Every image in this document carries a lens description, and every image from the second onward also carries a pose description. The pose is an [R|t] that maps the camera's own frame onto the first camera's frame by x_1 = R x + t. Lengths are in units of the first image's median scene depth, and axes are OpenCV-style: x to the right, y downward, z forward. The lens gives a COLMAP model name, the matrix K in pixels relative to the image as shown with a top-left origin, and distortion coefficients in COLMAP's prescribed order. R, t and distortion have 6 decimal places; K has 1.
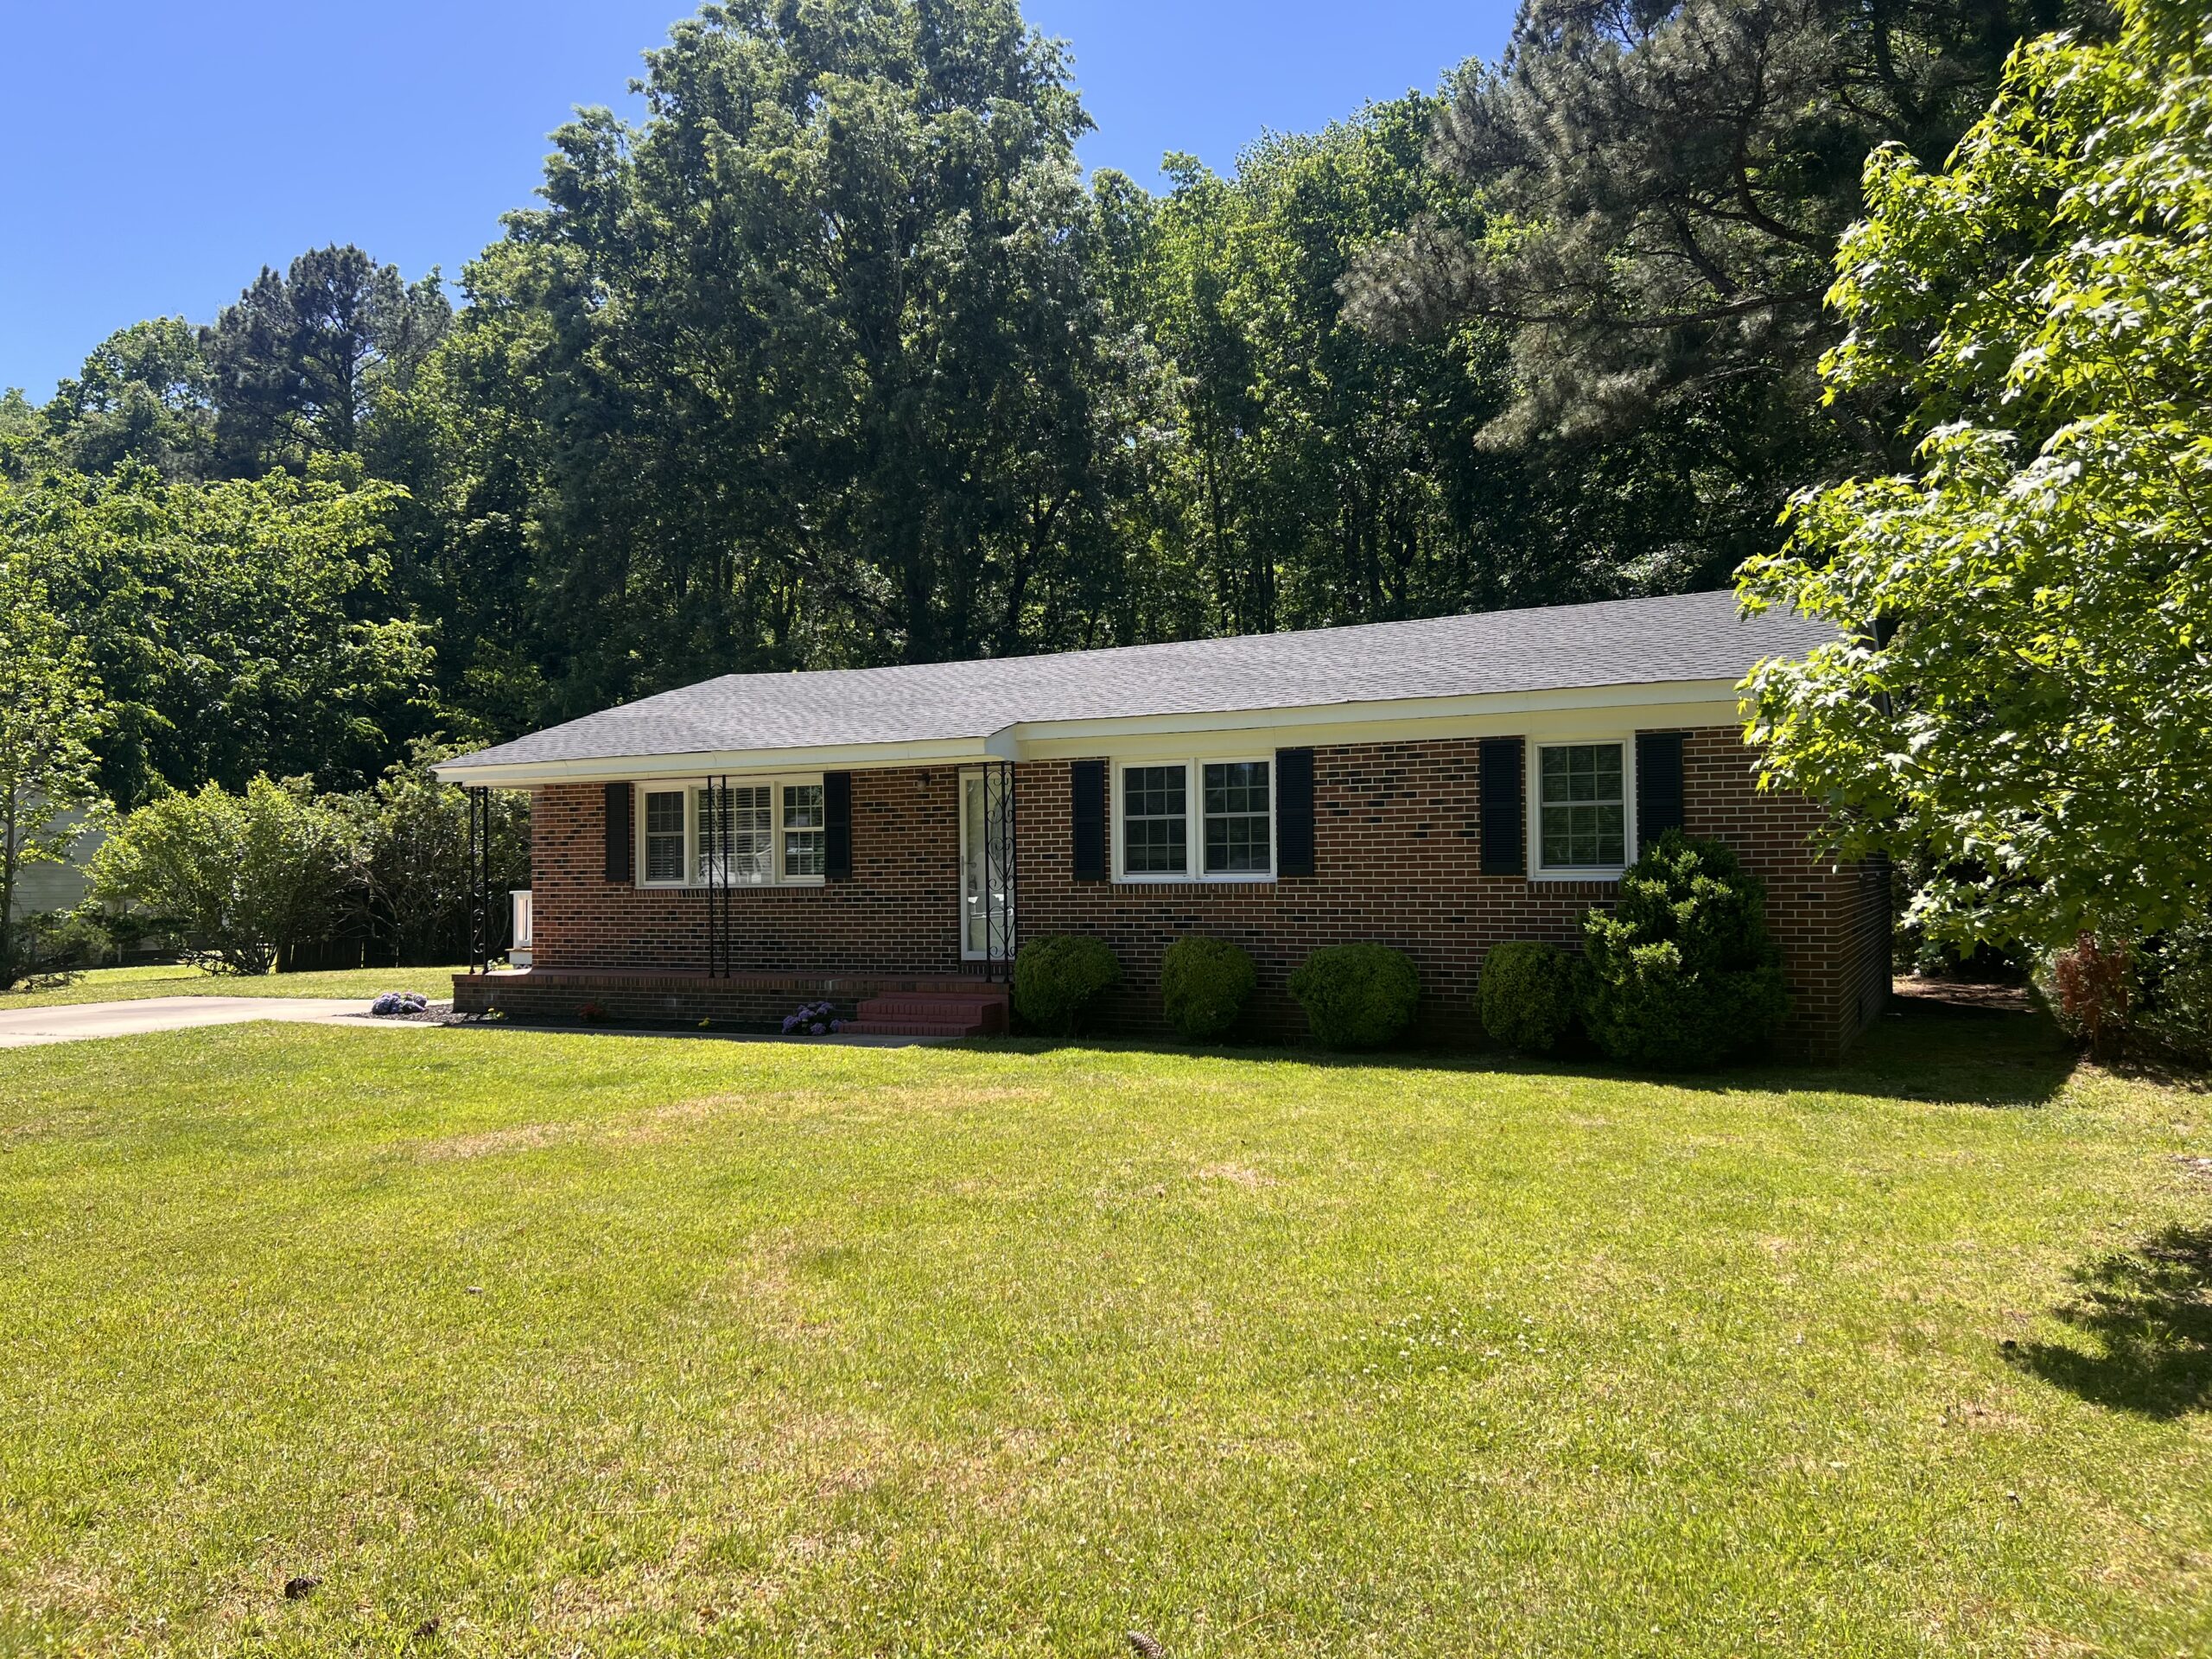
lens RADIAL K [[1696.4, 0, 1115.0], [0, 1696.4, 826.7], [0, 0, 1]] dist [0.015813, 0.000802]
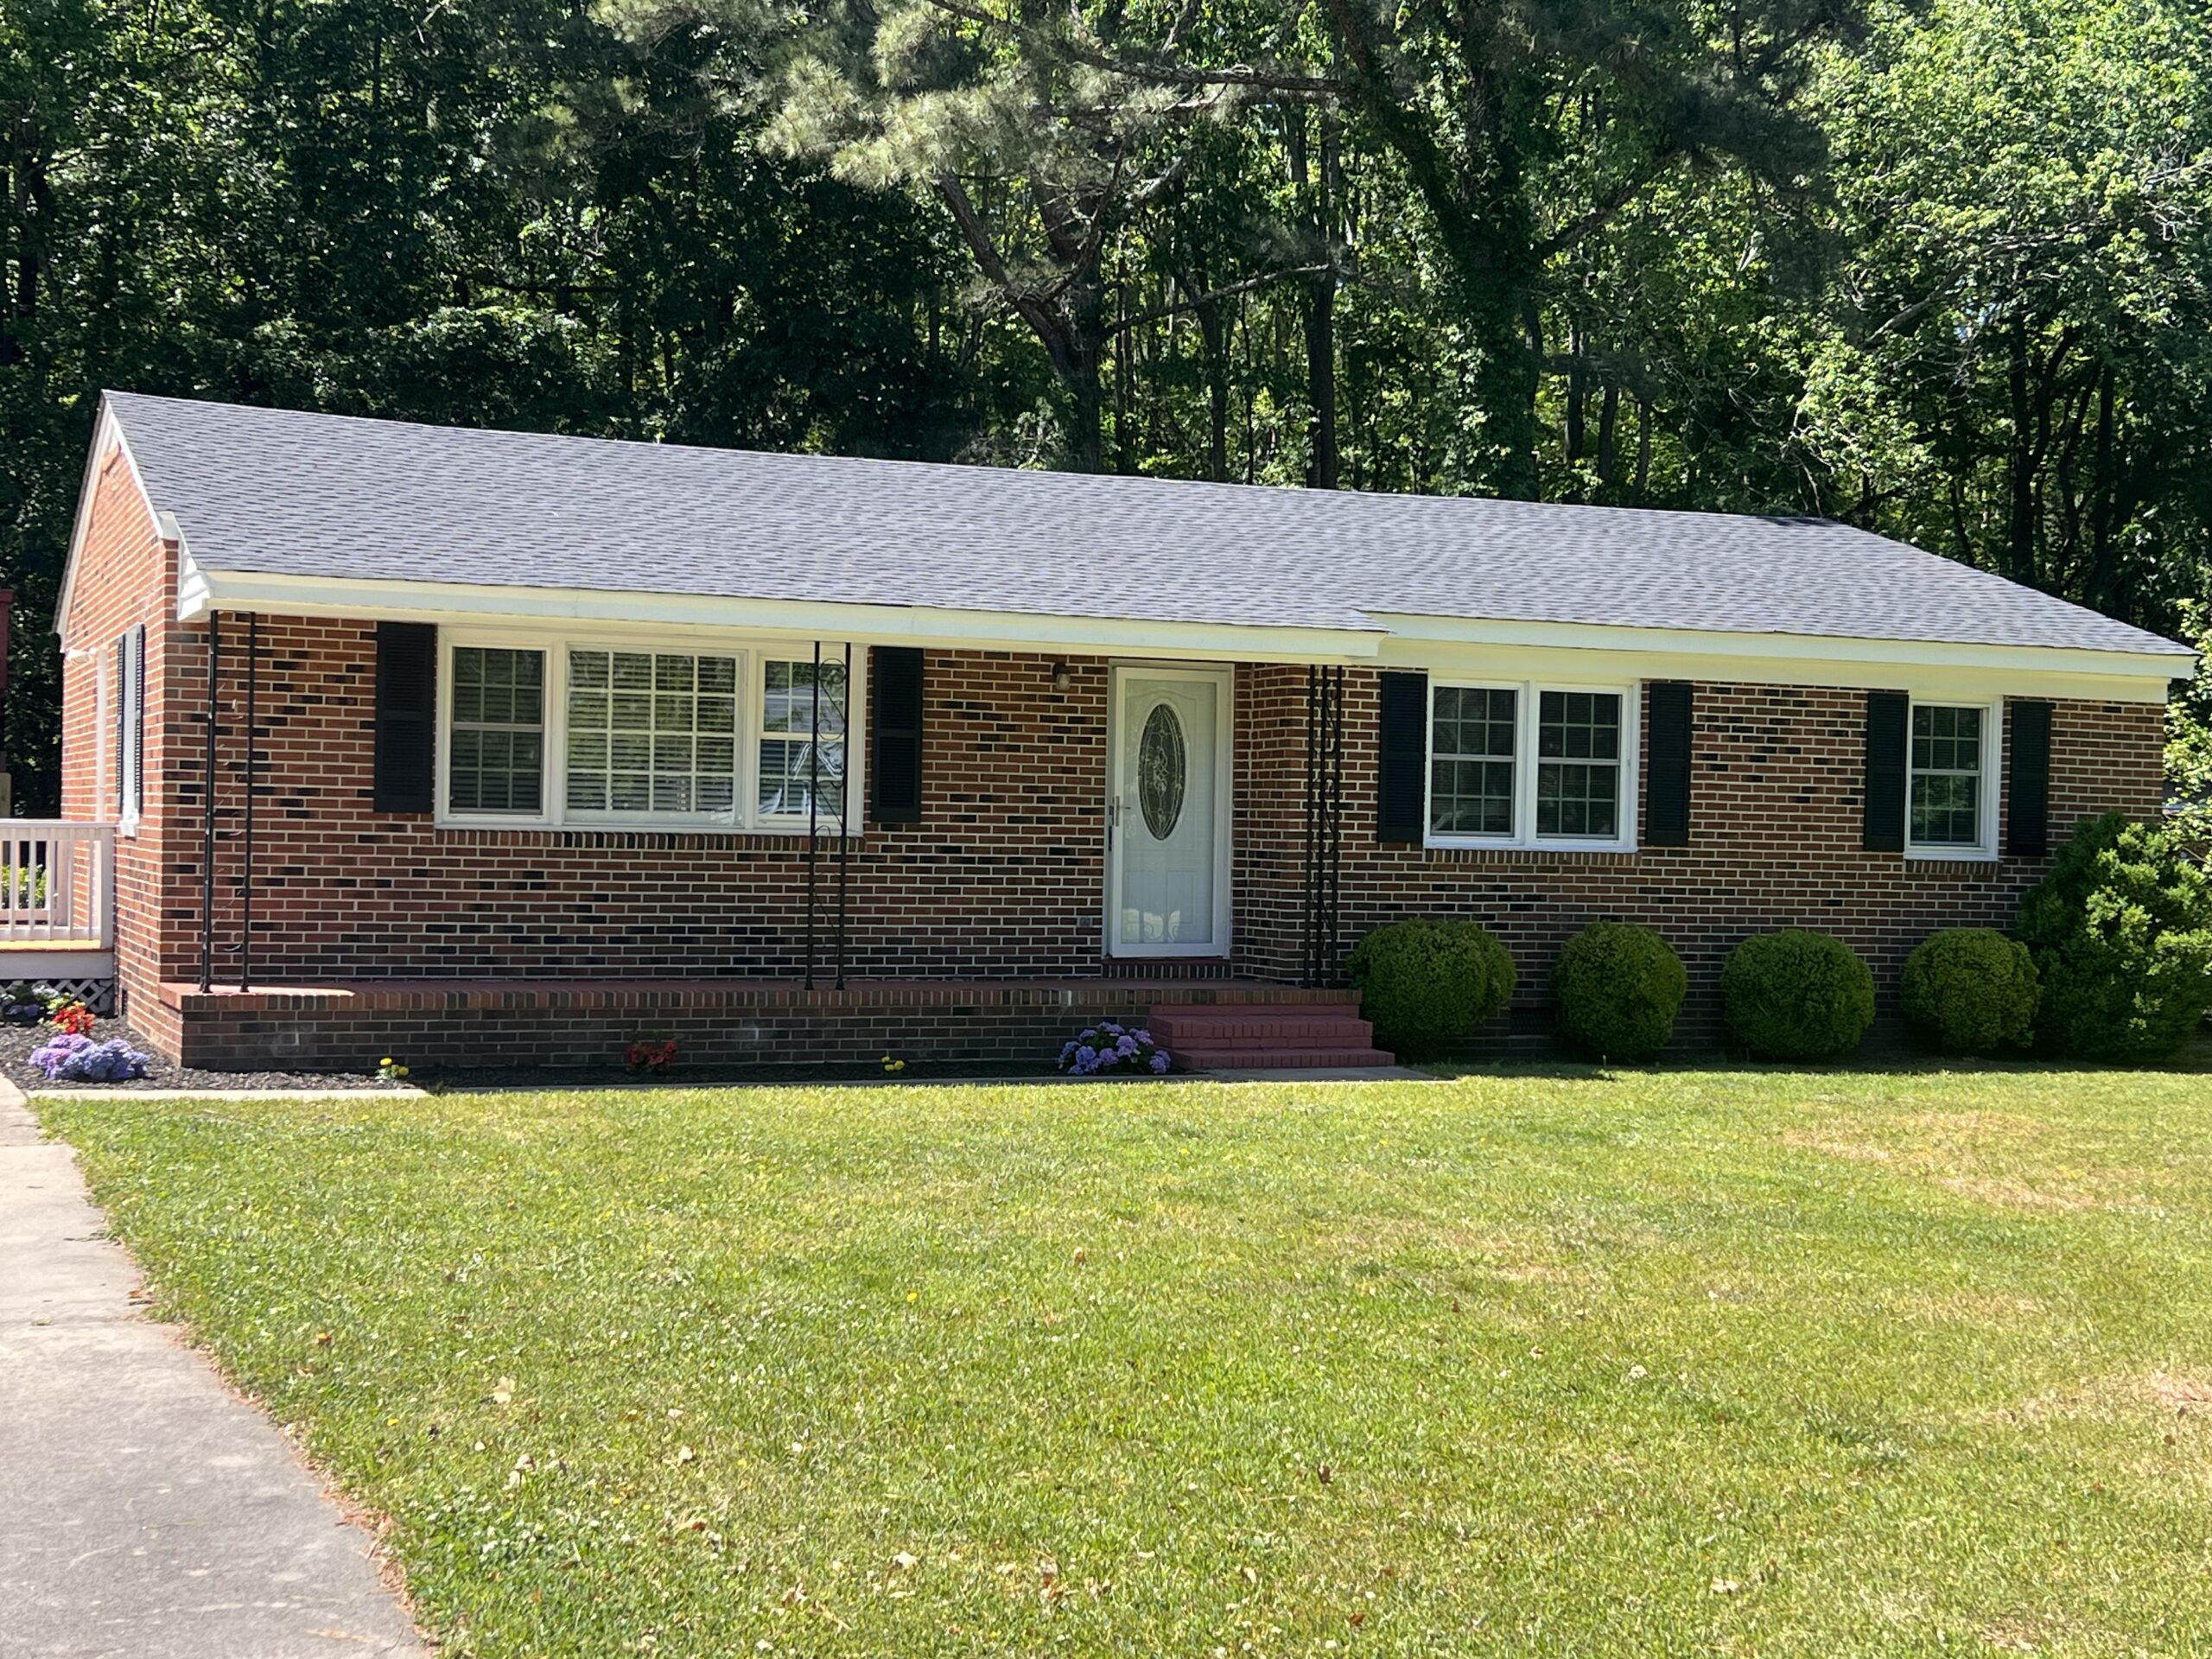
lens RADIAL K [[3024.9, 0, 1112.3], [0, 3024.9, 825.9], [0, 0, 1]] dist [0.066162, 0.000000]
pose [[0.626628, 0.028871, 0.778784, -1.084726], [-0.051704, 0.998652, 0.004580, 0.025742], [-0.777602, -0.043136, 0.627276, 0.311199]]
